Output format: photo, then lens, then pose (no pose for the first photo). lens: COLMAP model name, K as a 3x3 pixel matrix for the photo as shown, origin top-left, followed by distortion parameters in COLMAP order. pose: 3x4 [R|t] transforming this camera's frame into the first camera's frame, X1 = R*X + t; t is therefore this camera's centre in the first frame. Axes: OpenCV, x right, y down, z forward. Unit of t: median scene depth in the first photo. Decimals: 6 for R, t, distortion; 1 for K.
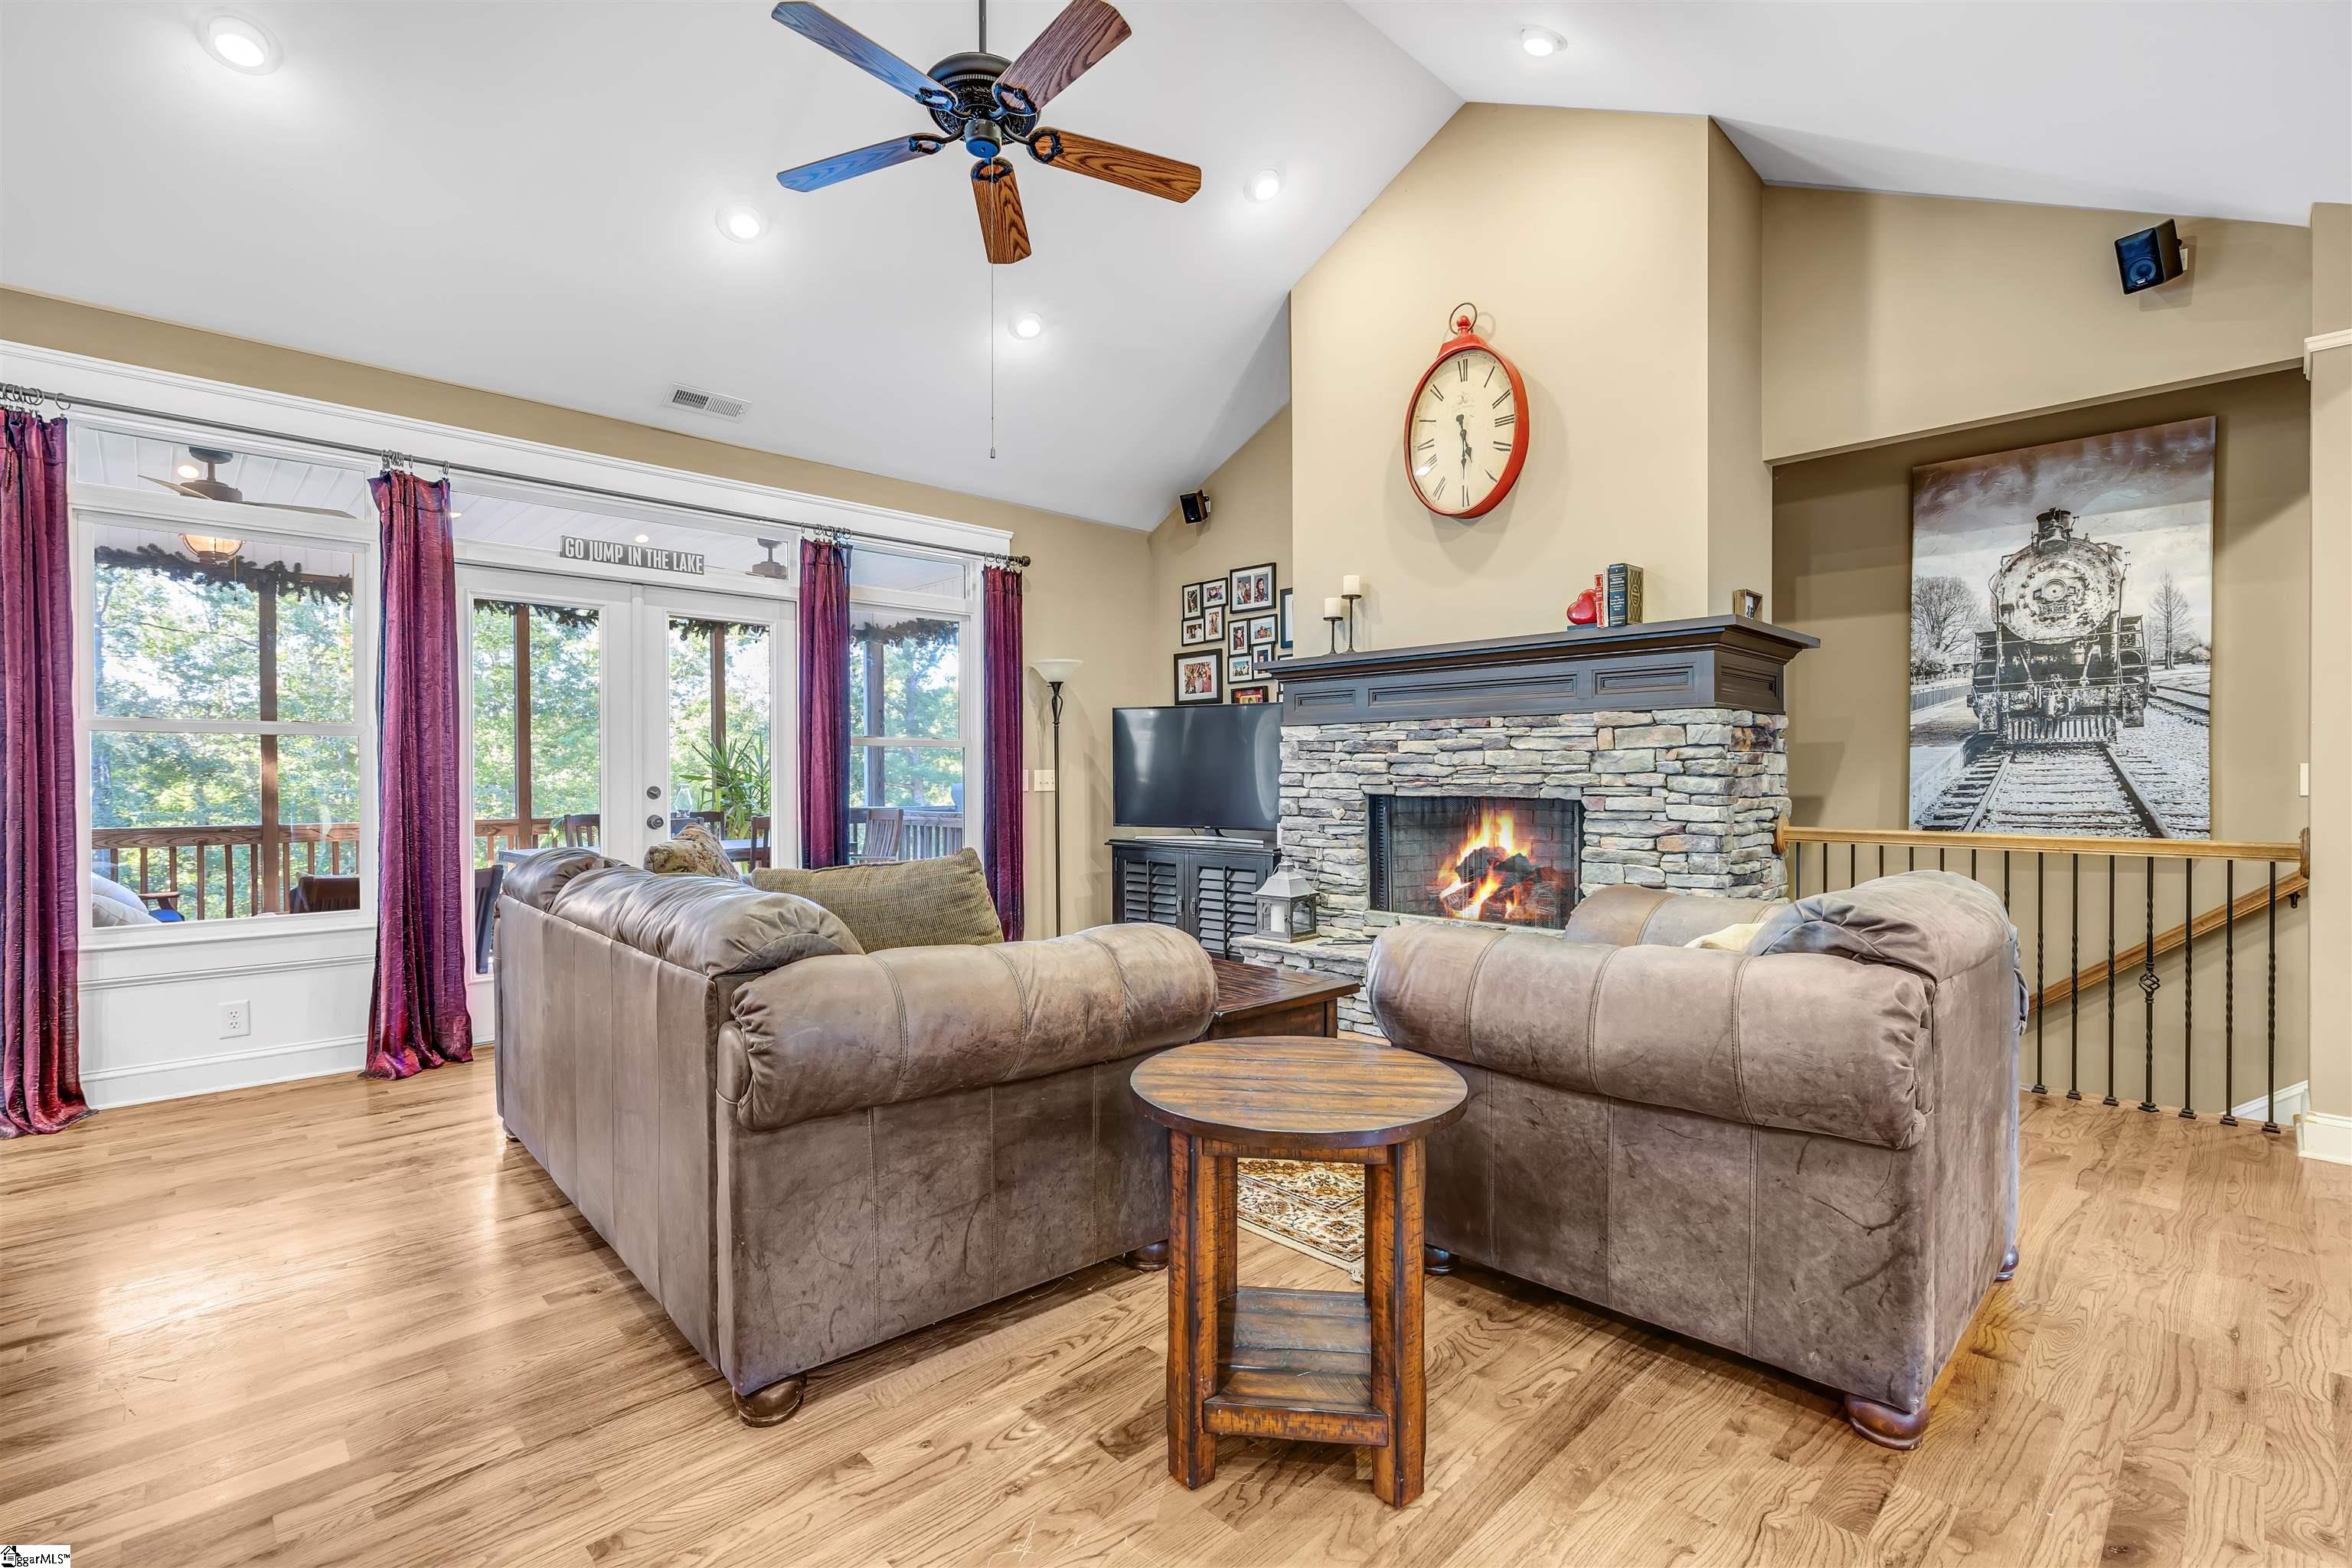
lens RADIAL K [[1056.5, 0, 1184.6], [0, 1056.5, 782.2], [0, 0, 1]] dist [-0.005768, -0.000291]
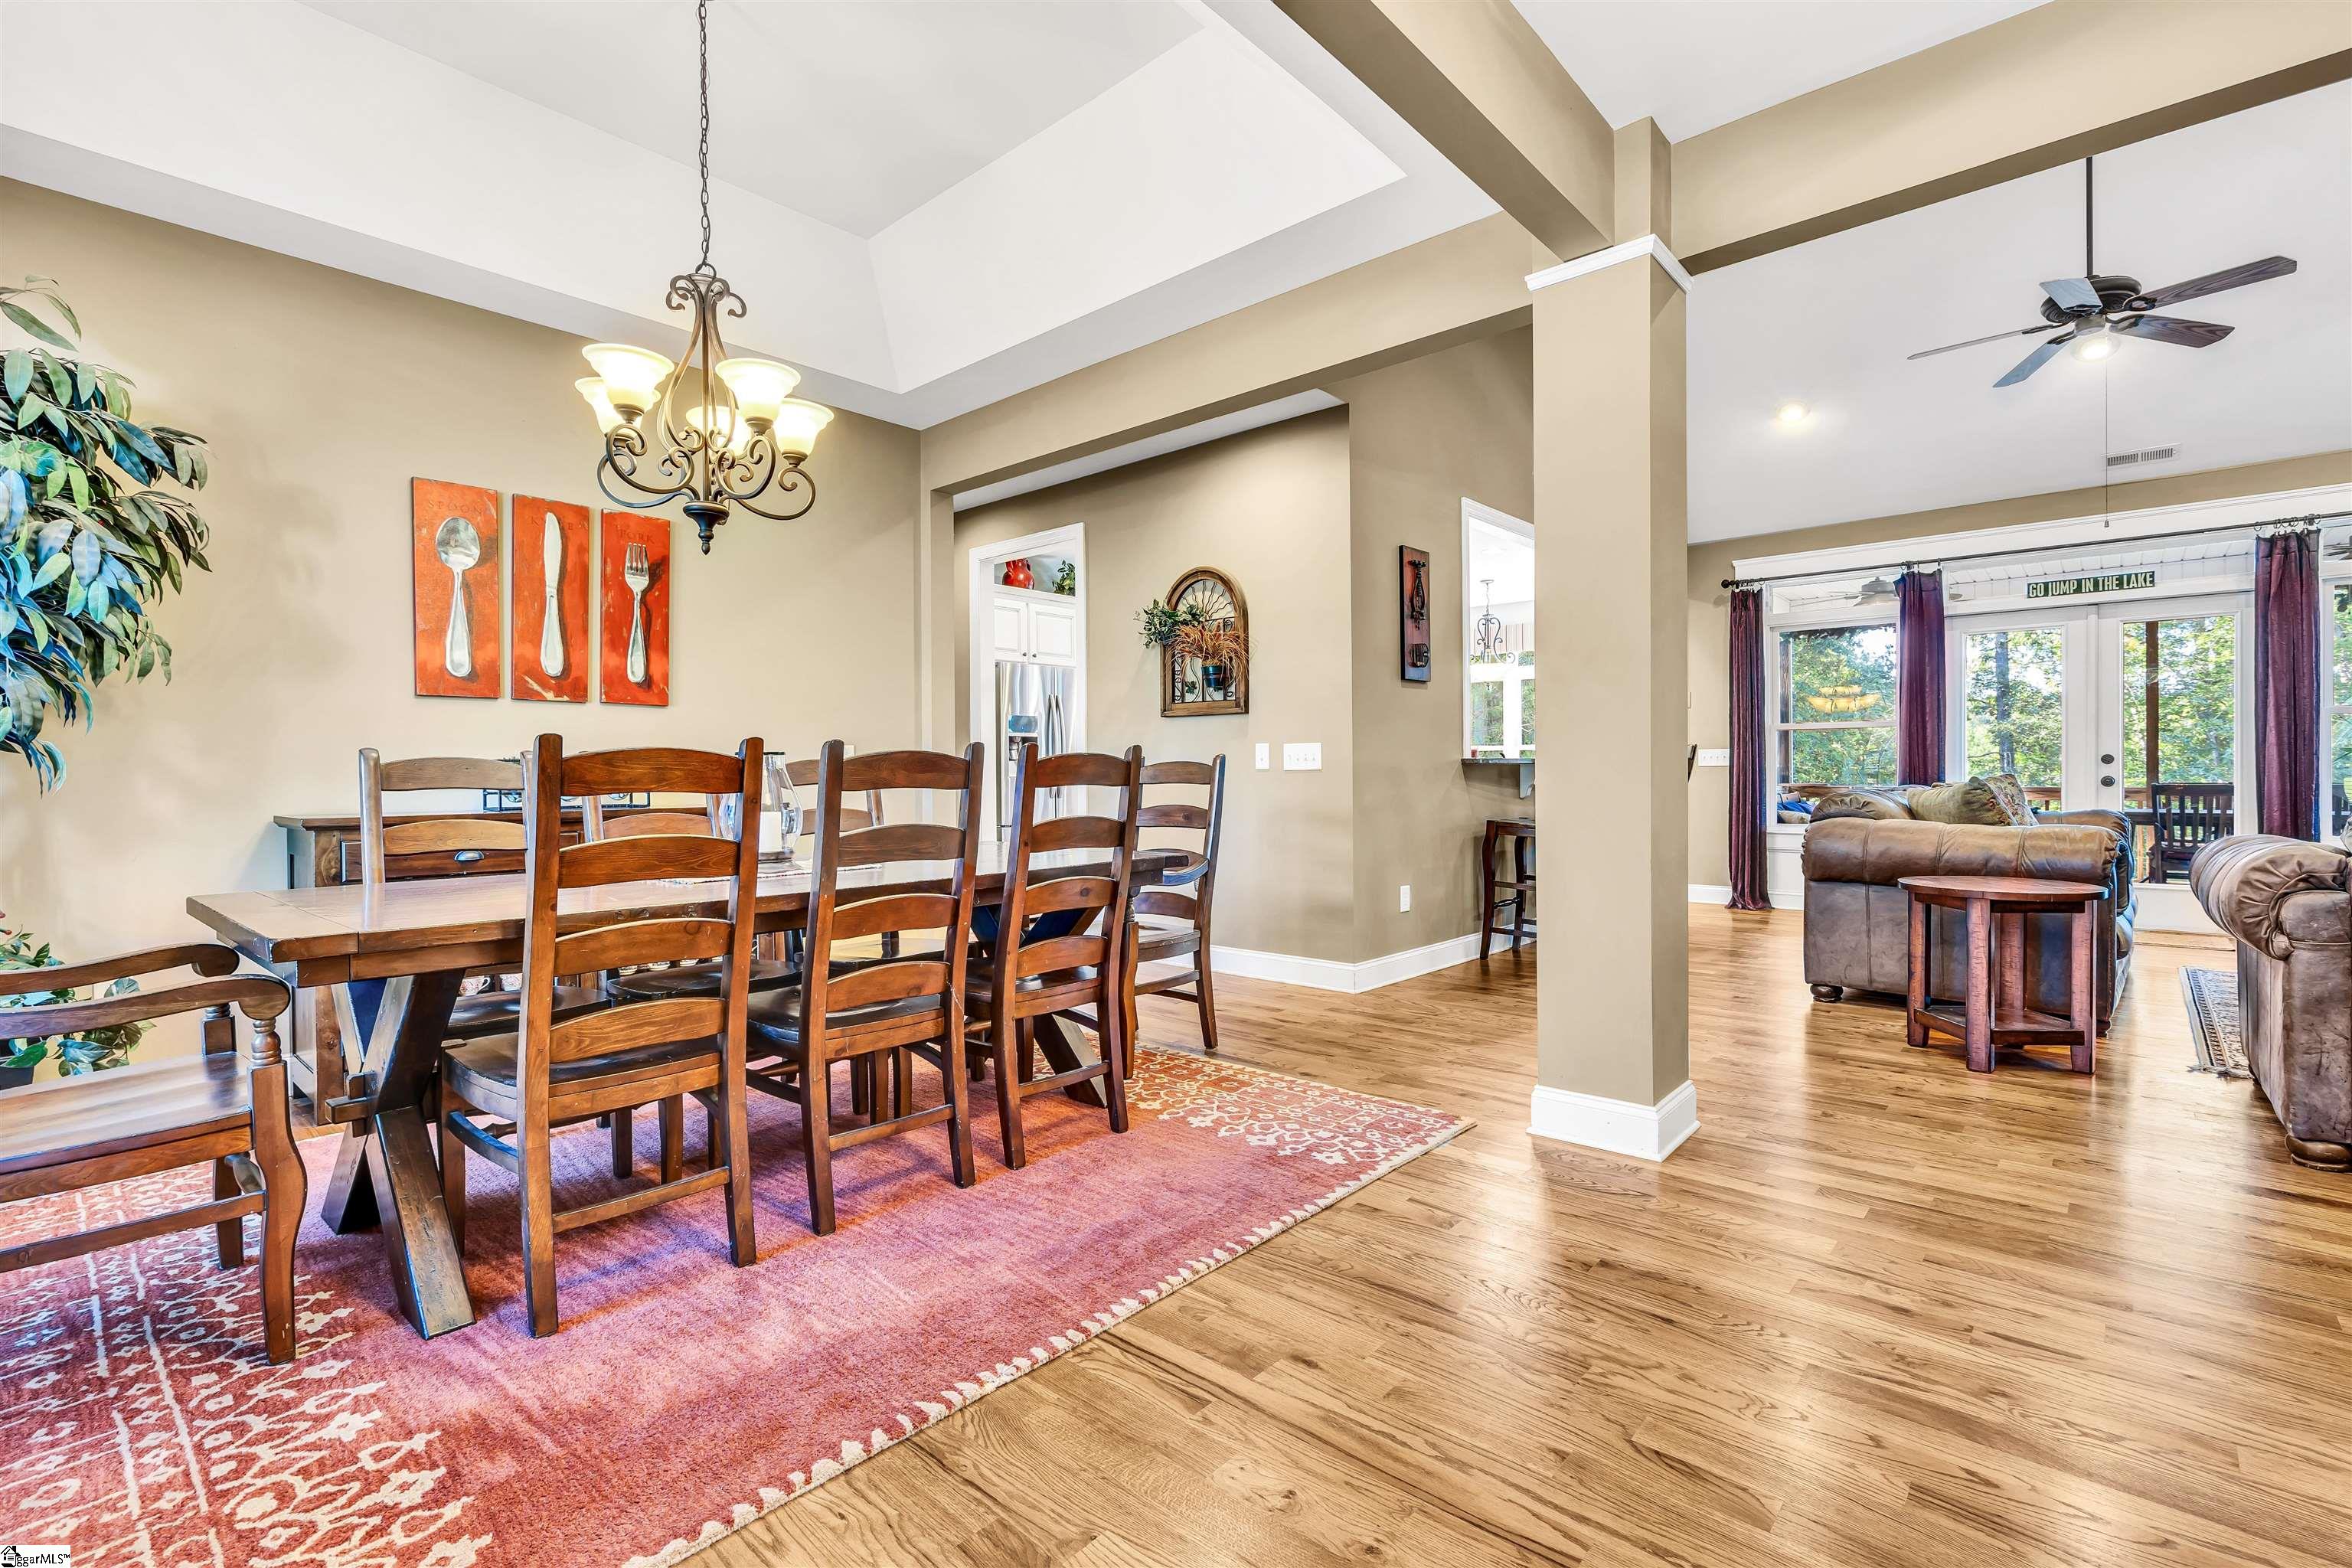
lens RADIAL K [[1056.5, 0, 1184.5], [0, 1056.5, 783.2], [0, 0, 1]] dist [-0.005768, -0.000291]
pose [[0.067449, 0.010423, -0.997668, 0.783156], [-0.000781, 0.999946, 0.010394, 0.028639], [0.997722, 0.000078, 0.067454, -0.262899]]
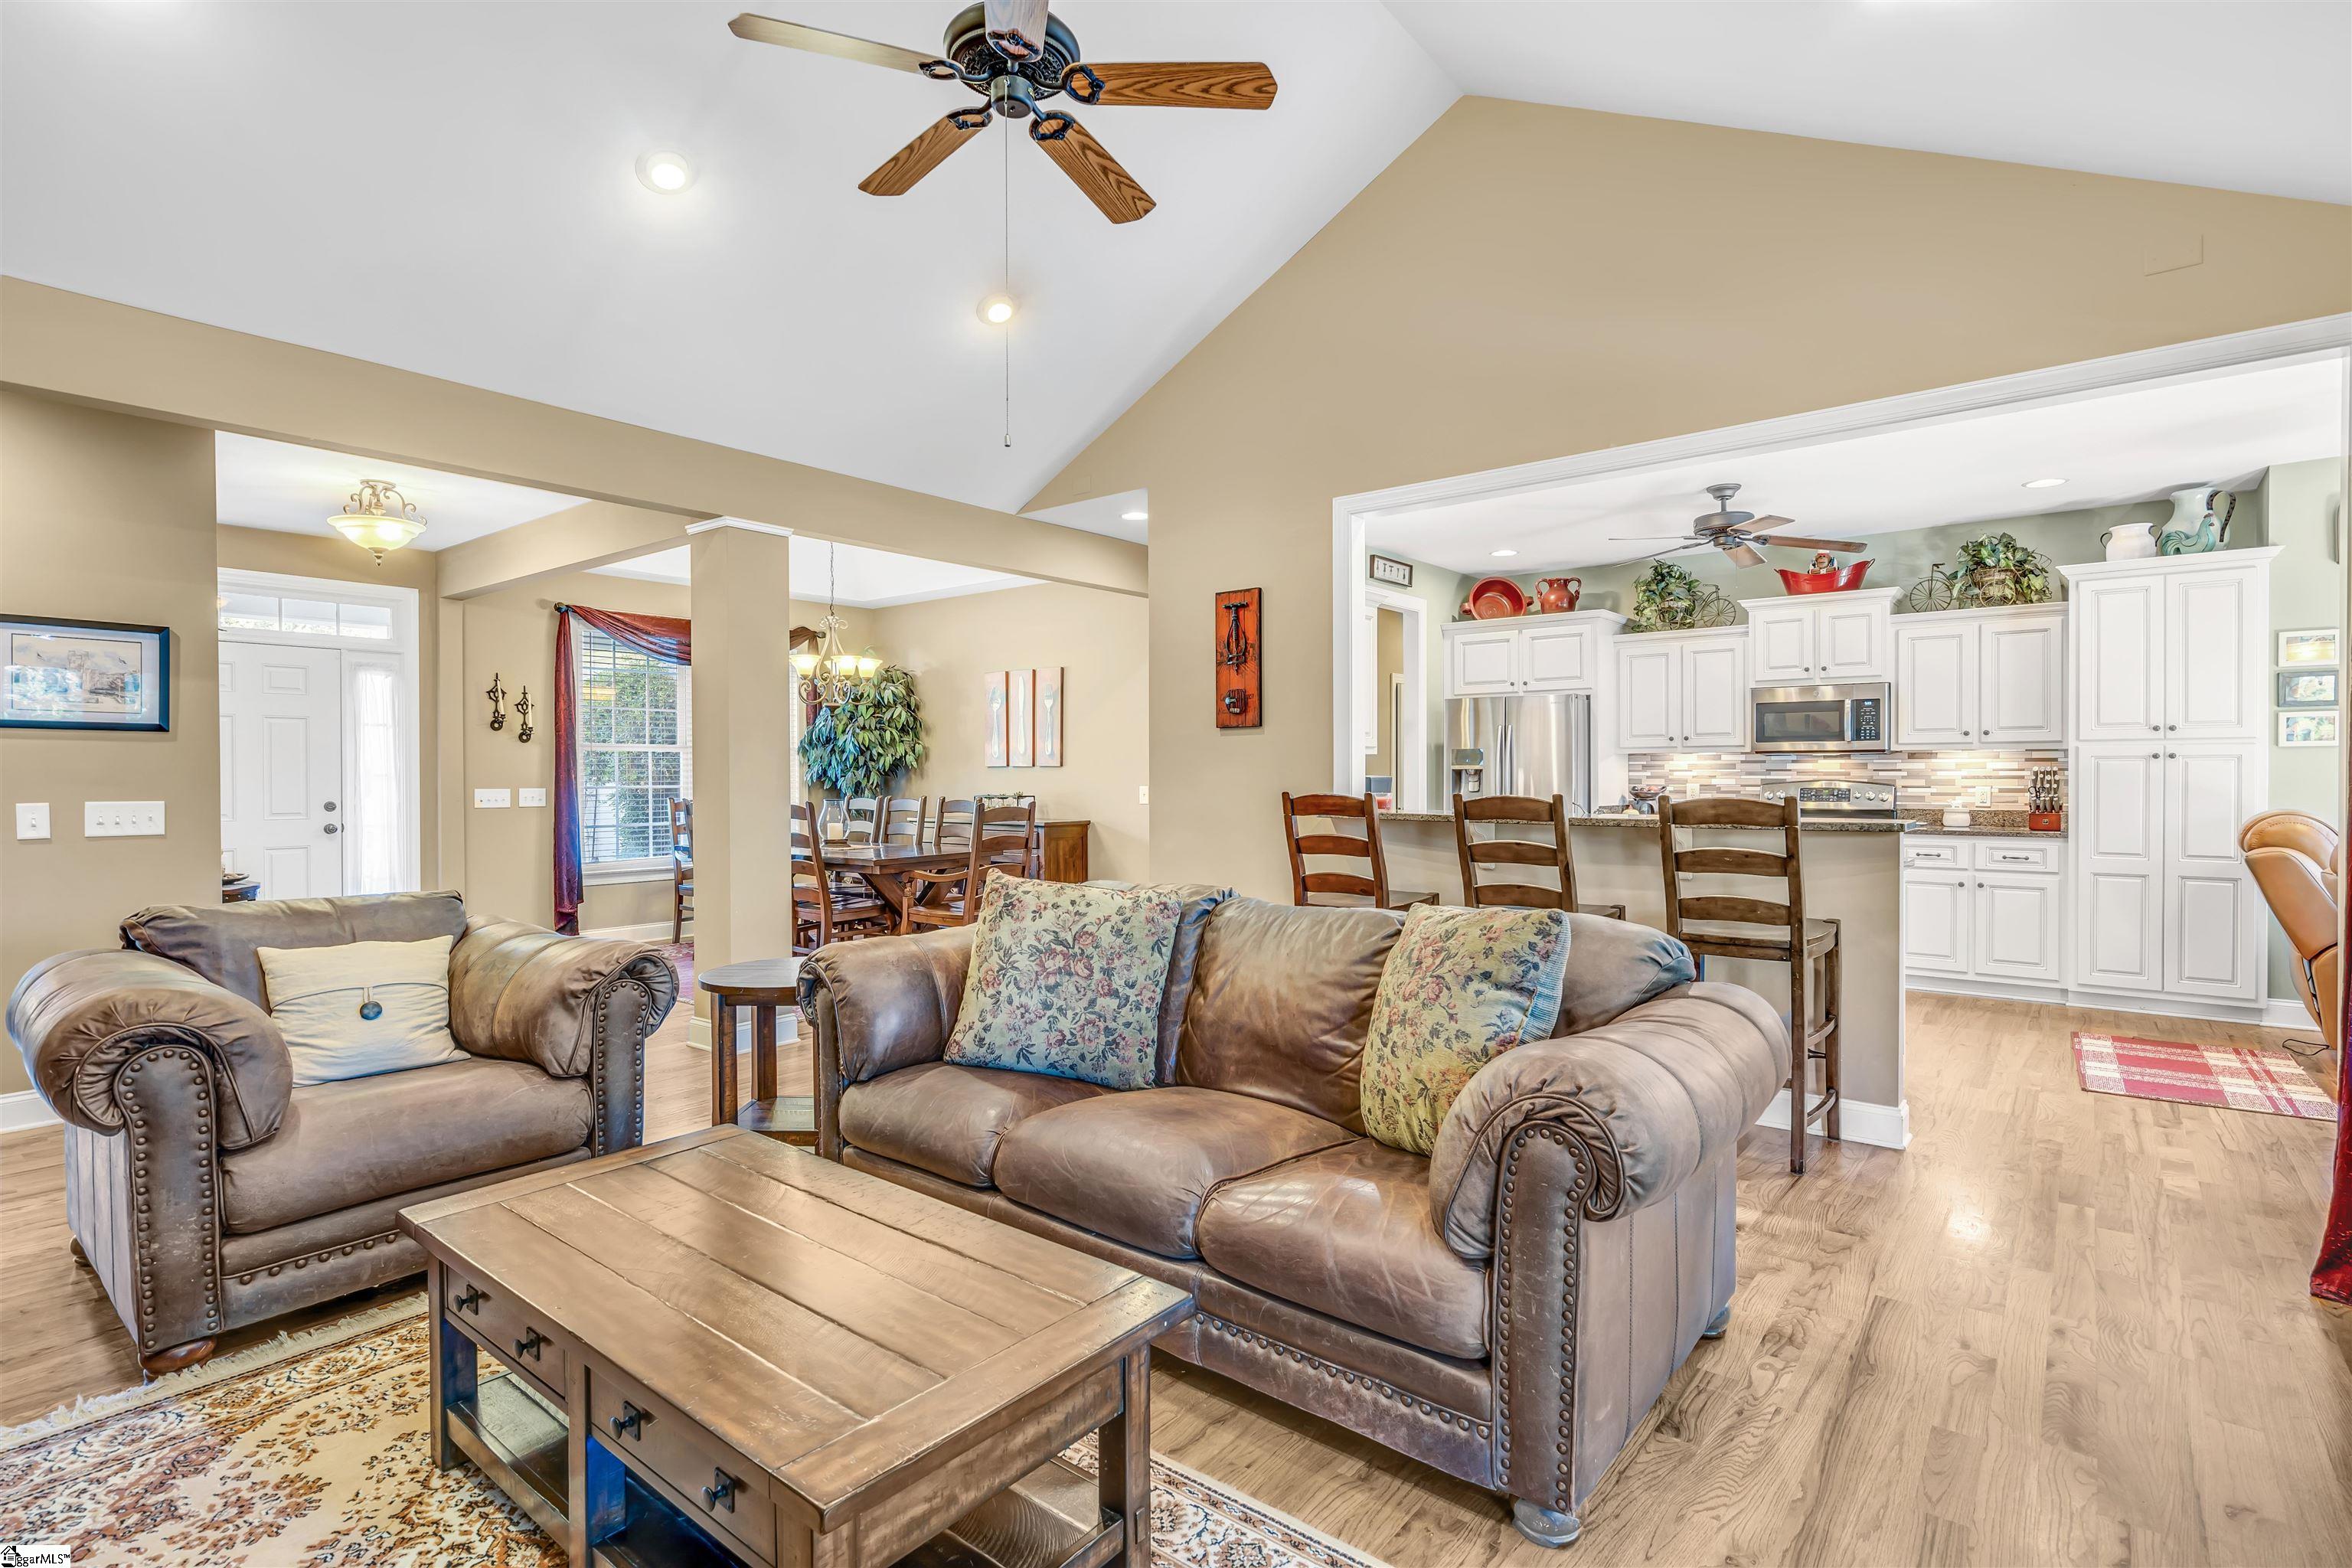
lens RADIAL K [[1138.7, 0, 1185.5], [0, 1138.7, 782.4], [0, 0, 1]] dist [-0.002954, -0.001844]
pose [[-0.991313, 0.006278, -0.131376, -0.129199], [0.004200, 0.999862, 0.016092, -0.034052], [0.131459, 0.015400, -0.991202, 1.217236]]
